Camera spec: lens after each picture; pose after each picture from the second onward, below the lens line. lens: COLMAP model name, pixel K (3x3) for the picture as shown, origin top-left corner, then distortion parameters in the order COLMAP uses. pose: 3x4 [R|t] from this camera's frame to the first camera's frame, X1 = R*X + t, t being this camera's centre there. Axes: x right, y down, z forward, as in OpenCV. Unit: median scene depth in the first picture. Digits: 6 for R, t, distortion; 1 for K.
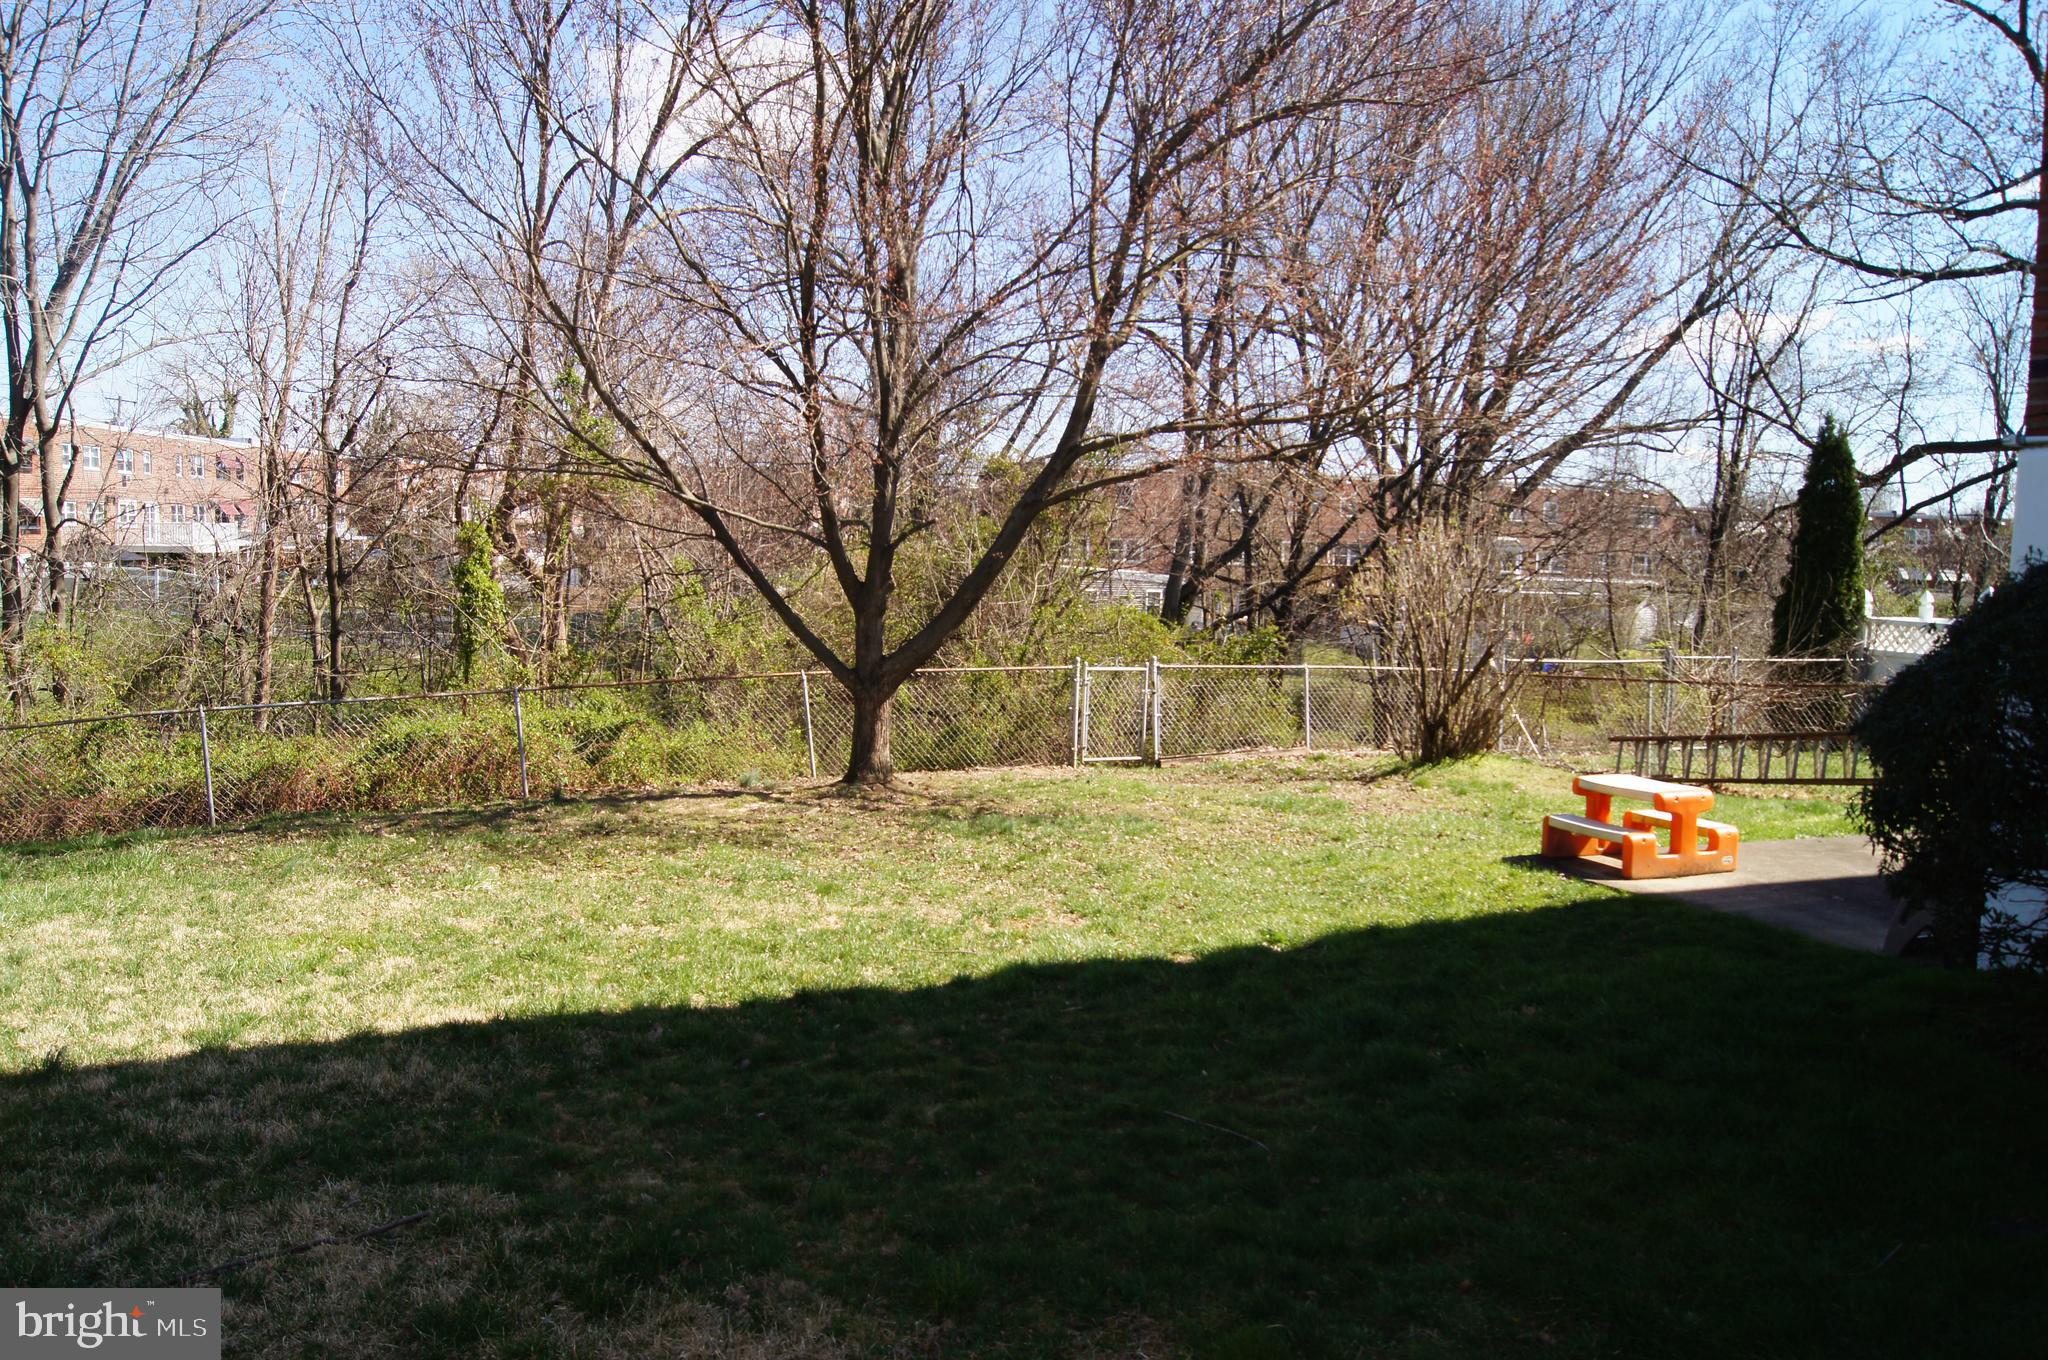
lens RADIAL K [[1606.3, 0, 994.9], [0, 1606.3, 688.4], [0, 0, 1]] dist [-0.086801, 0.021569]
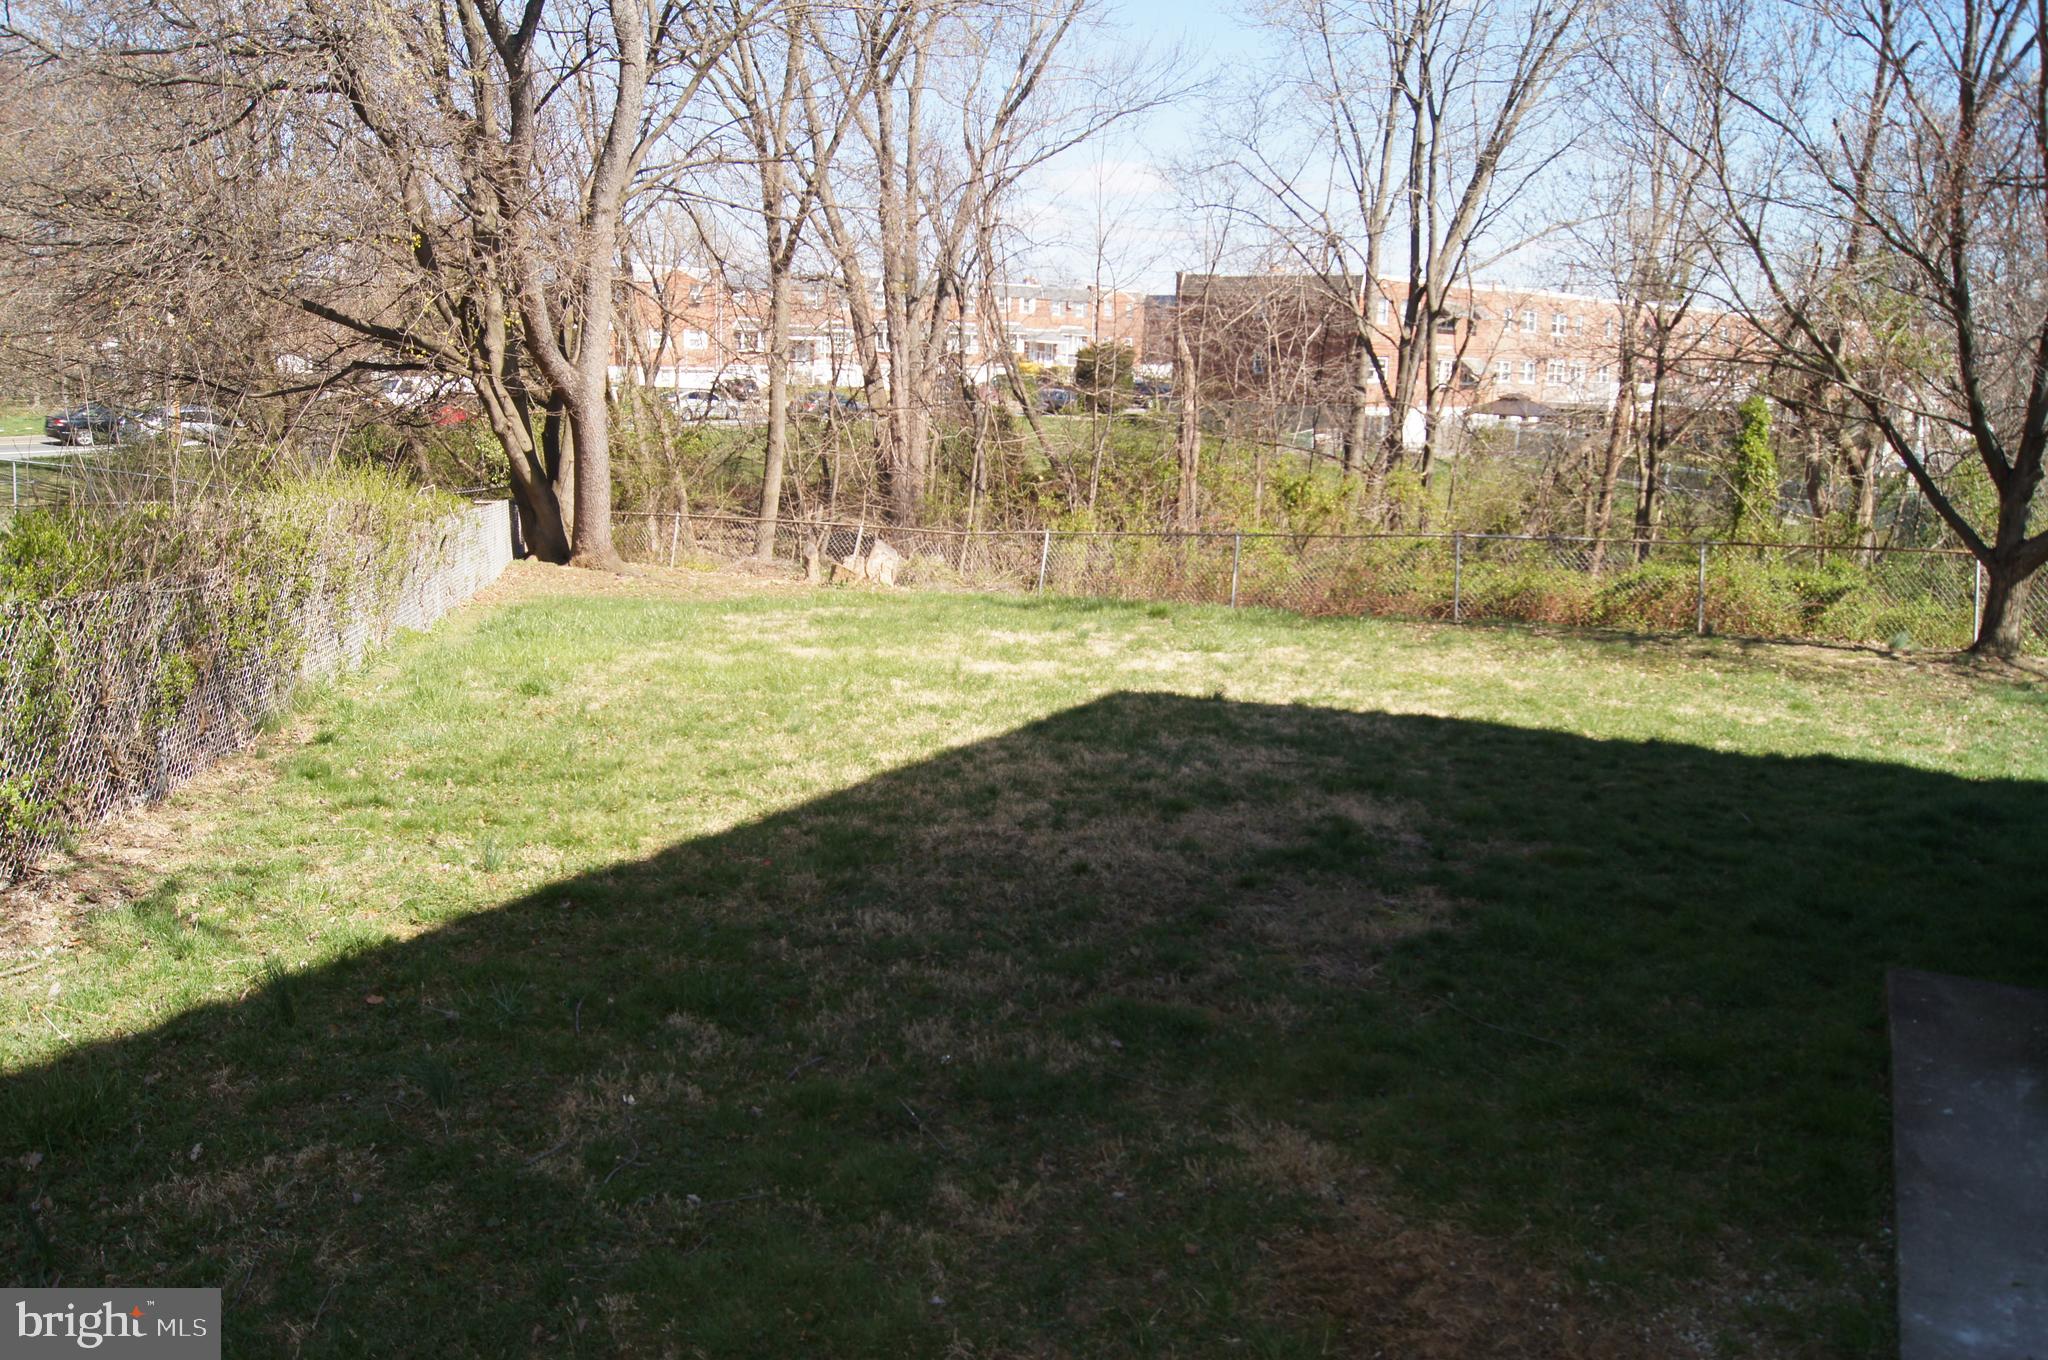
lens RADIAL K [[1597.1, 0, 1001.8], [0, 1597.1, 685.9], [0, 0, 1]] dist [-0.088529, 0.023338]
pose [[0.654495, 0.149072, -0.741224, 0.232410], [-0.084626, 0.988653, 0.124110, 0.005753], [0.751315, -0.018503, 0.659684, -0.165444]]
